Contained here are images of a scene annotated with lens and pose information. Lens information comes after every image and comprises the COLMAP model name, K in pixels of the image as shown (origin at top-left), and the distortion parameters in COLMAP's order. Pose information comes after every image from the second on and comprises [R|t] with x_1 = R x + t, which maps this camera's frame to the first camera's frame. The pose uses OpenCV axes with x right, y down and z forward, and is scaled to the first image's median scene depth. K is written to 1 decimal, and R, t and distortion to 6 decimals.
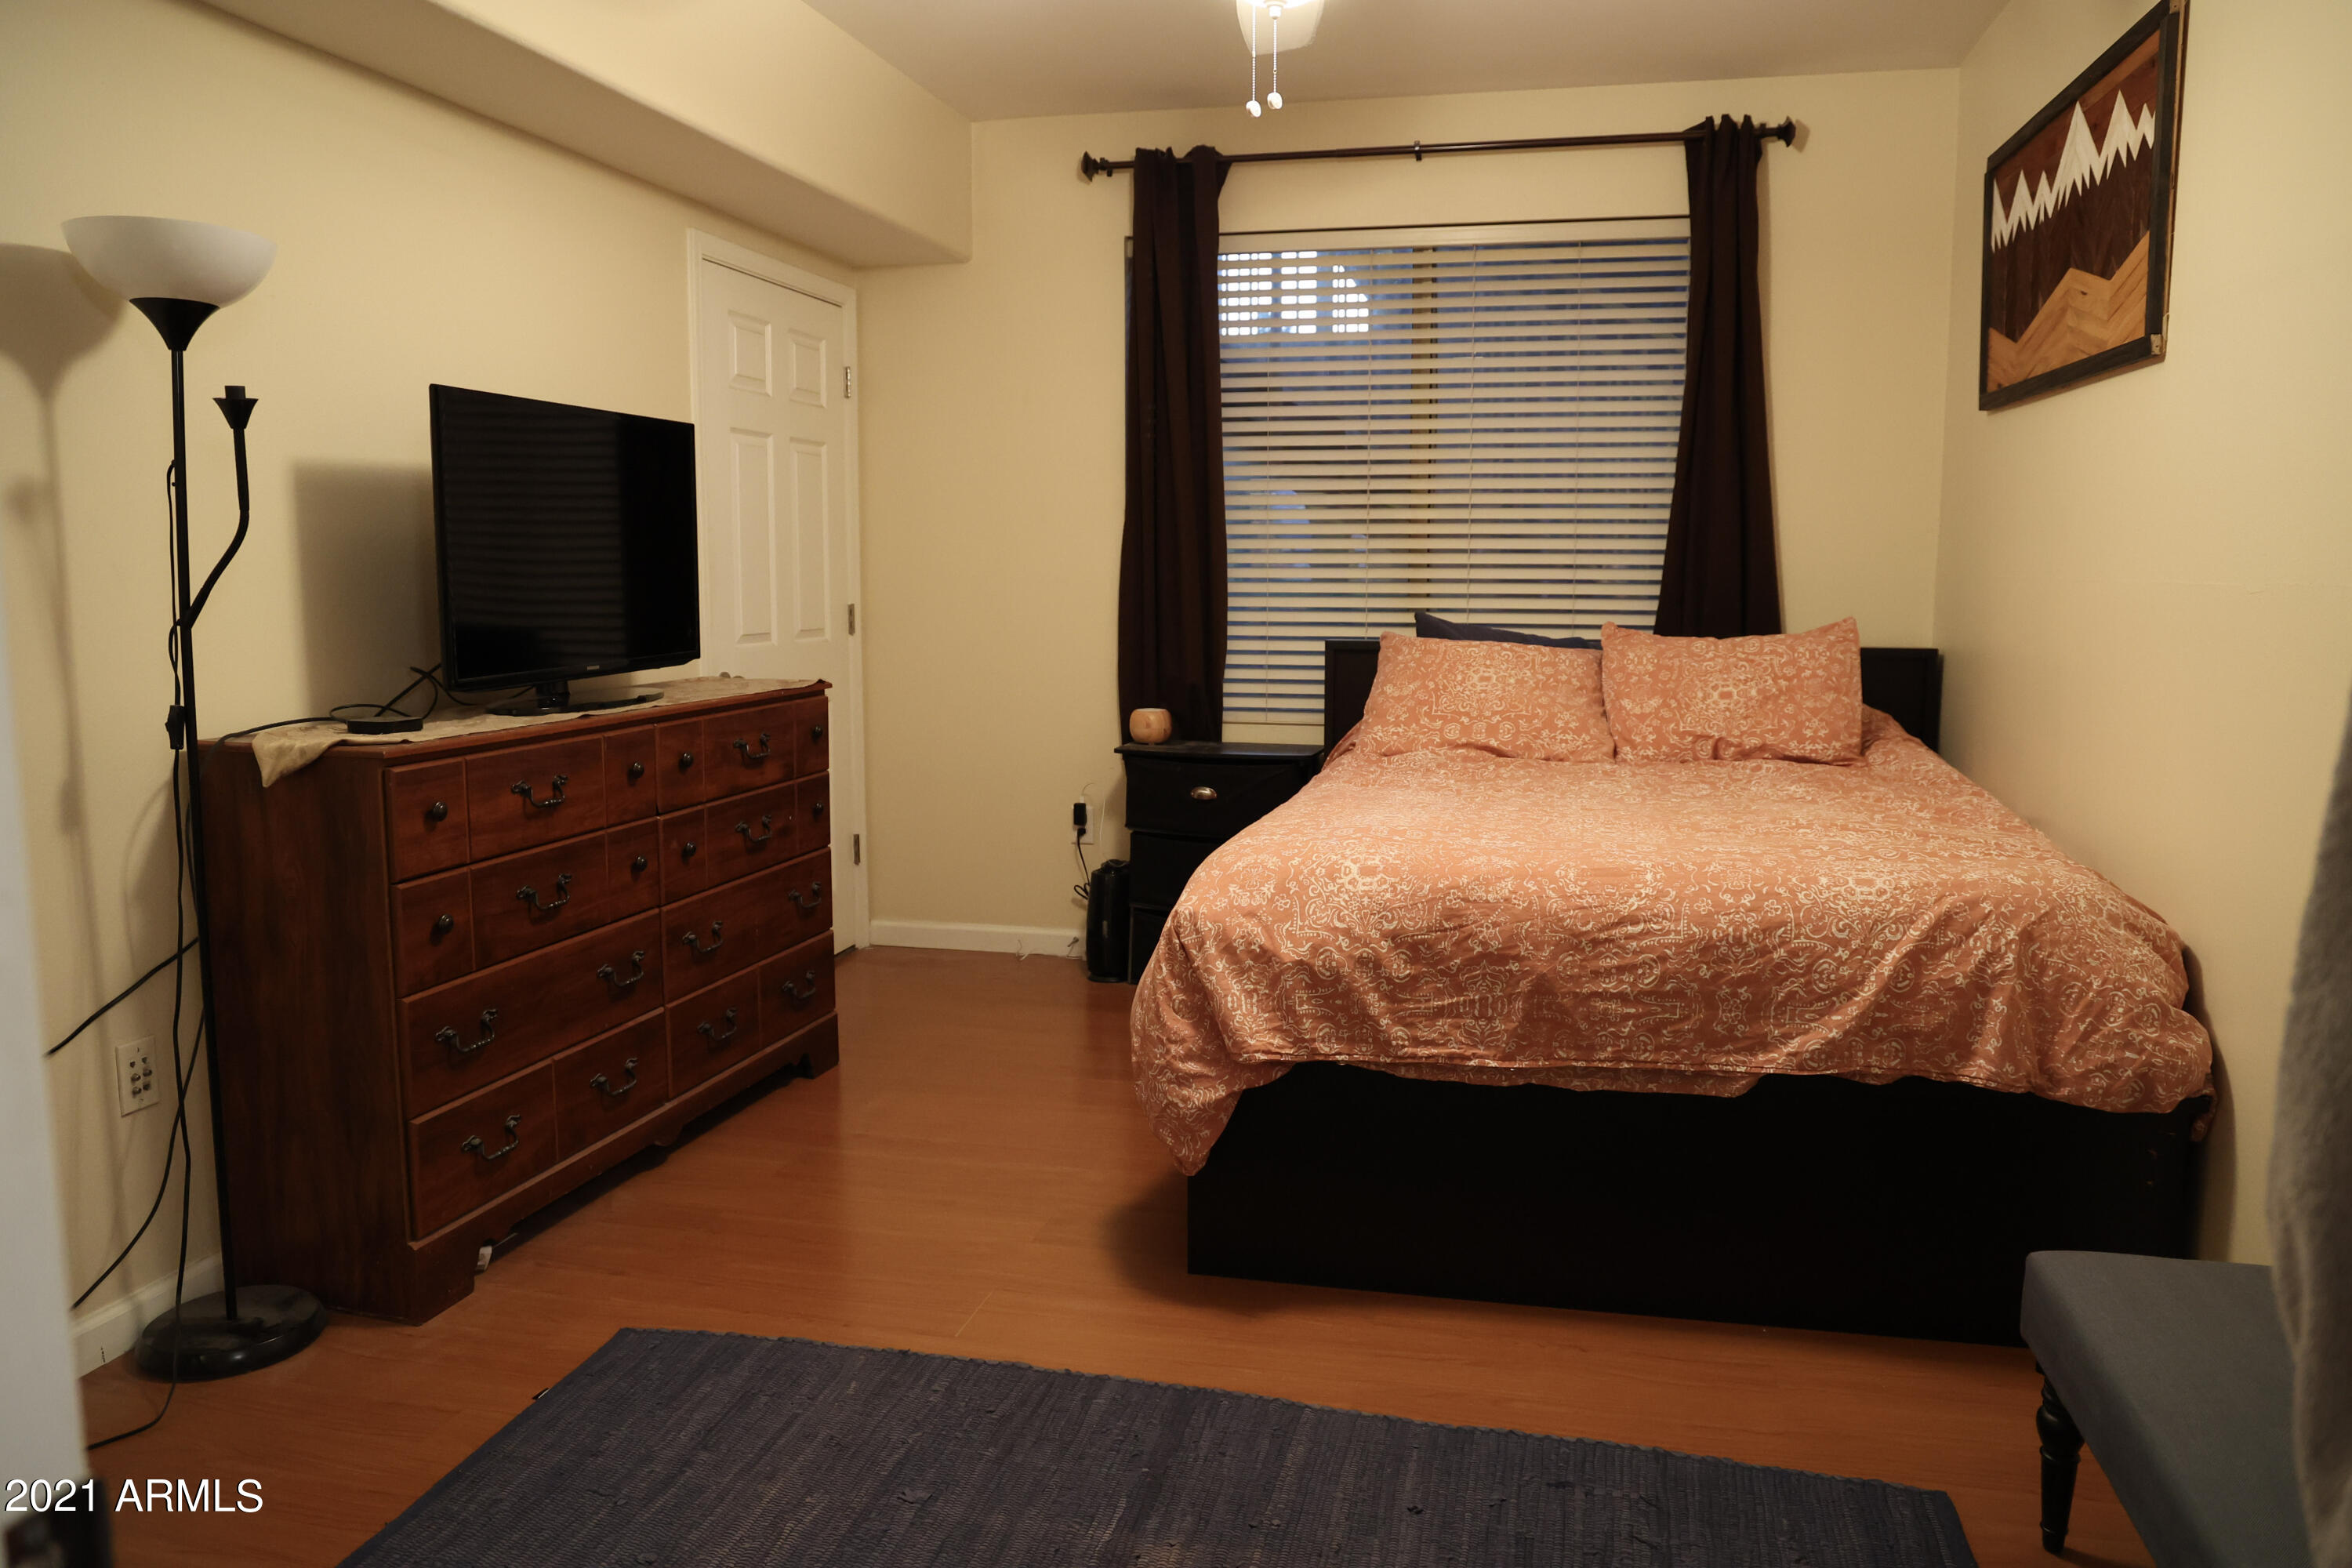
lens RADIAL K [[1675.5, 0, 1181.8], [0, 1675.5, 789.5], [0, 0, 1]] dist [-0.072687, 0.017989]
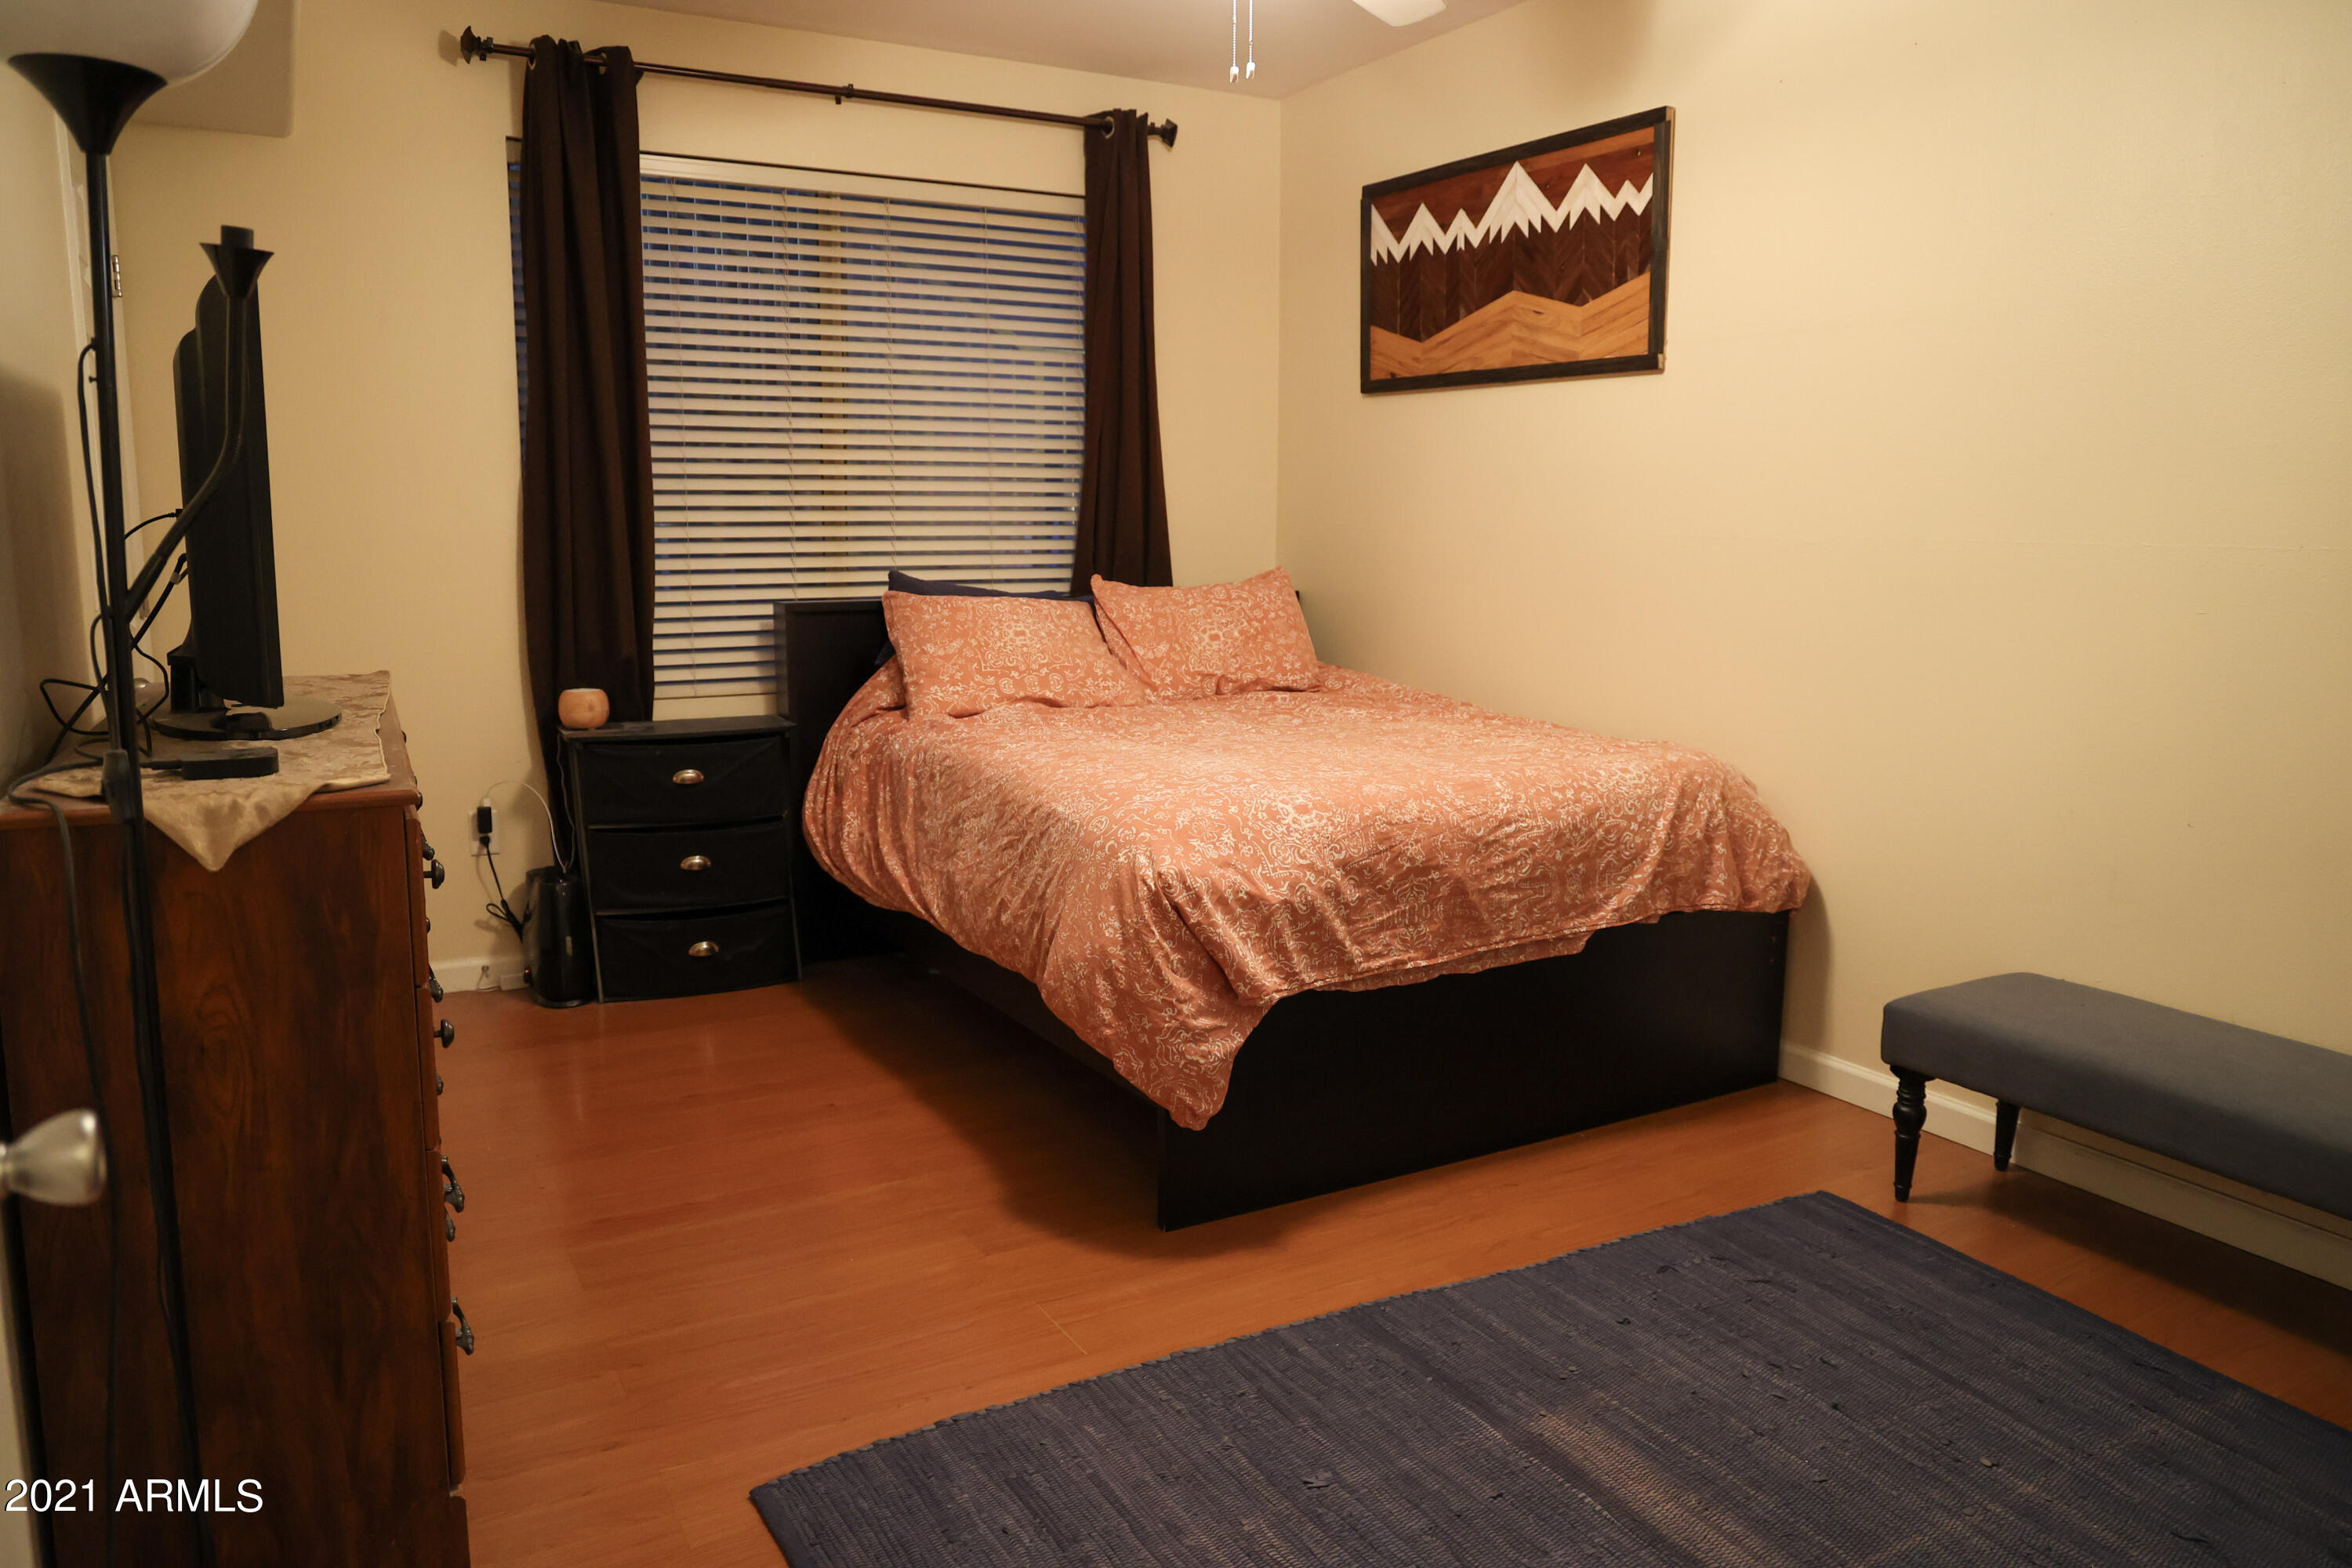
lens RADIAL K [[1675.5, 0, 1184.0], [0, 1675.5, 801.4], [0, 0, 1]] dist [-0.072687, 0.017989]
pose [[0.721542, -0.110820, 0.683444, -0.673538], [0.088316, 0.993776, 0.067901, -0.035905], [-0.686715, 0.011366, 0.726838, 0.270139]]
